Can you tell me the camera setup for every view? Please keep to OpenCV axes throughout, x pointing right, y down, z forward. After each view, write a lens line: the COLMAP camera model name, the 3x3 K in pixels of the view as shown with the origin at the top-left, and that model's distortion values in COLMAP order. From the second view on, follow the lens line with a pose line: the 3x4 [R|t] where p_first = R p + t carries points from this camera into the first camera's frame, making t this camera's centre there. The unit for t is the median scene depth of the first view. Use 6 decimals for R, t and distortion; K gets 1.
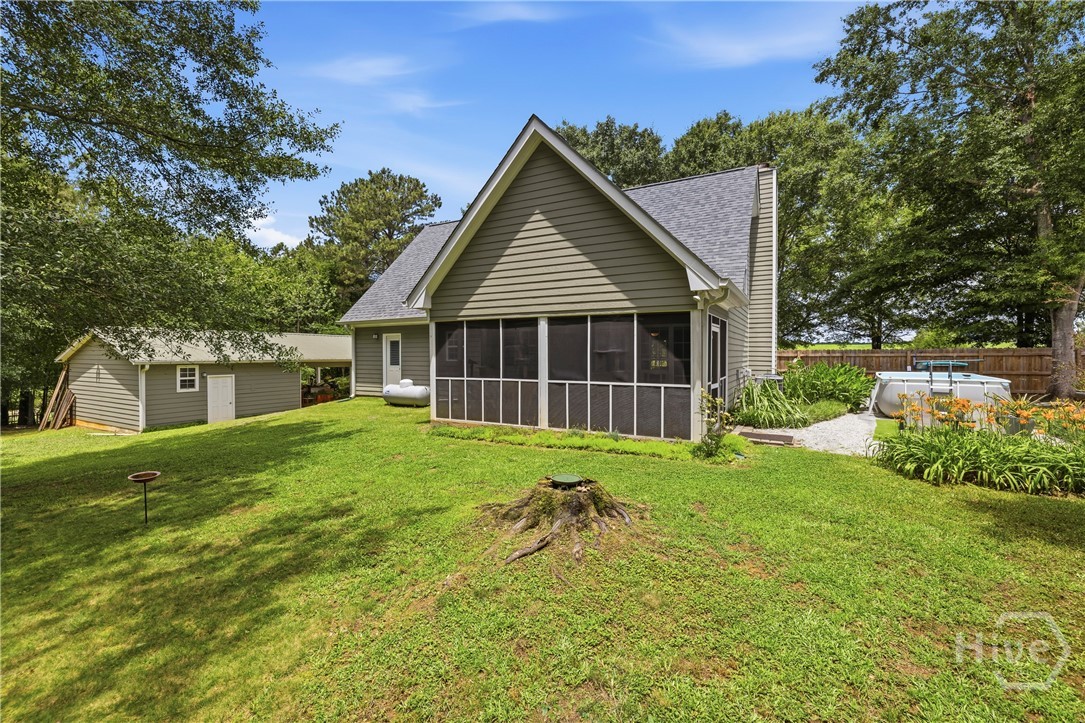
lens RADIAL K [[460.9, 0, 538.8], [0, 460.9, 356.8], [0, 0, 1]] dist [-0.001758, -0.000135]
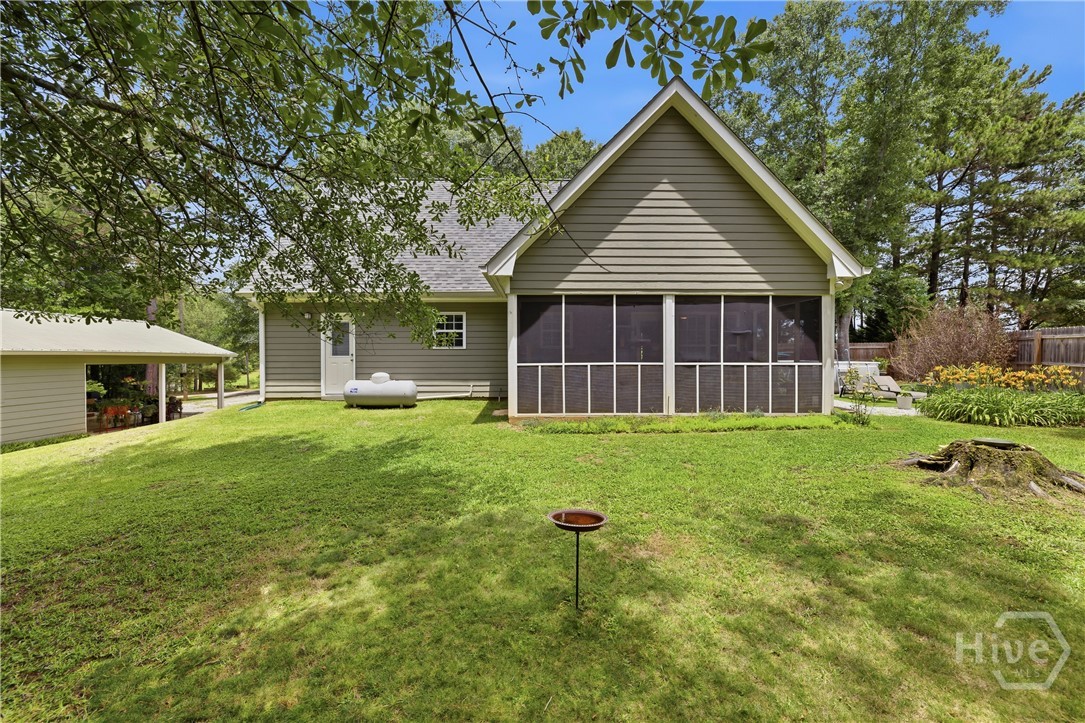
lens RADIAL K [[460.9, 0, 538.8], [0, 460.9, 356.8], [0, 0, 1]] dist [-0.001758, -0.000135]
pose [[0.867382, -0.000745, 0.497643, -0.691027], [0.003322, 0.999985, -0.004294, 0.042438], [-0.497632, 0.005378, 0.867371, 0.327411]]
